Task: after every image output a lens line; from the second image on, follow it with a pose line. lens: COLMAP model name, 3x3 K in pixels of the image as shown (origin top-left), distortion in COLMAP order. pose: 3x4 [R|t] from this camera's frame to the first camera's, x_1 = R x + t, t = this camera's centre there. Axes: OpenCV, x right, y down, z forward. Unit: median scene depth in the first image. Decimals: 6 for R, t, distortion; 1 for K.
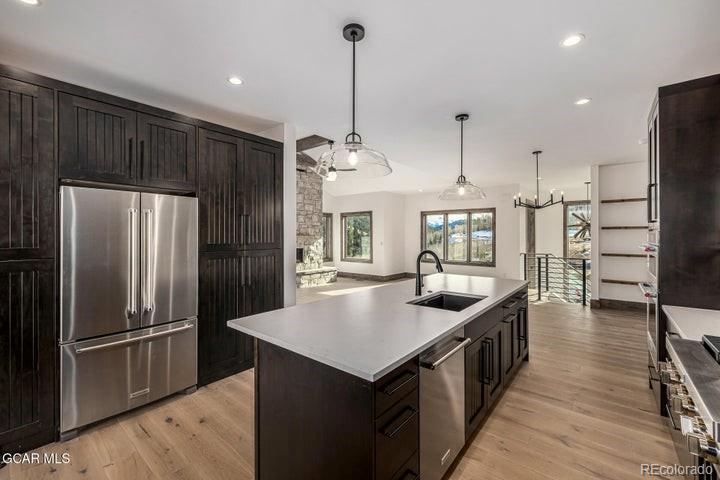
lens RADIAL K [[299.1, 0, 358.6], [0, 299.1, 236.1], [0, 0, 1]] dist [-0.000384, -0.000229]
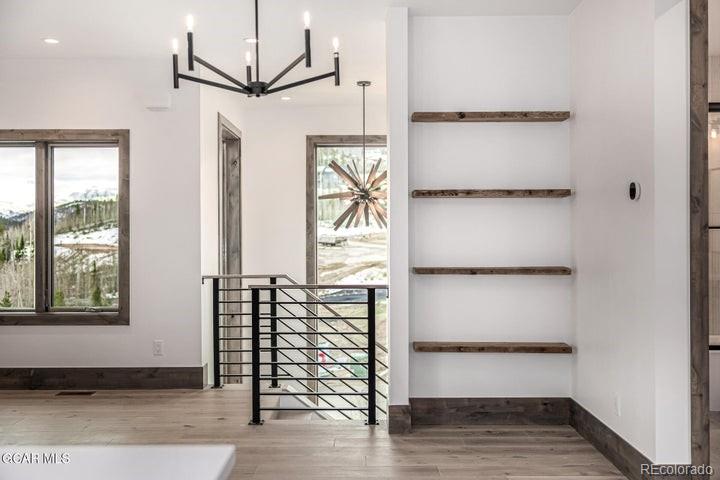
lens RADIAL K [[688.8, 0, 358.9], [0, 688.8, 238.5], [0, 0, 1]] dist [-0.001012, 0.000000]
pose [[0.759658, -0.002755, 0.650317, 0.204486], [0.006069, 0.999978, -0.002852, 0.021456], [-0.650295, 0.006114, 0.759657, 0.358646]]
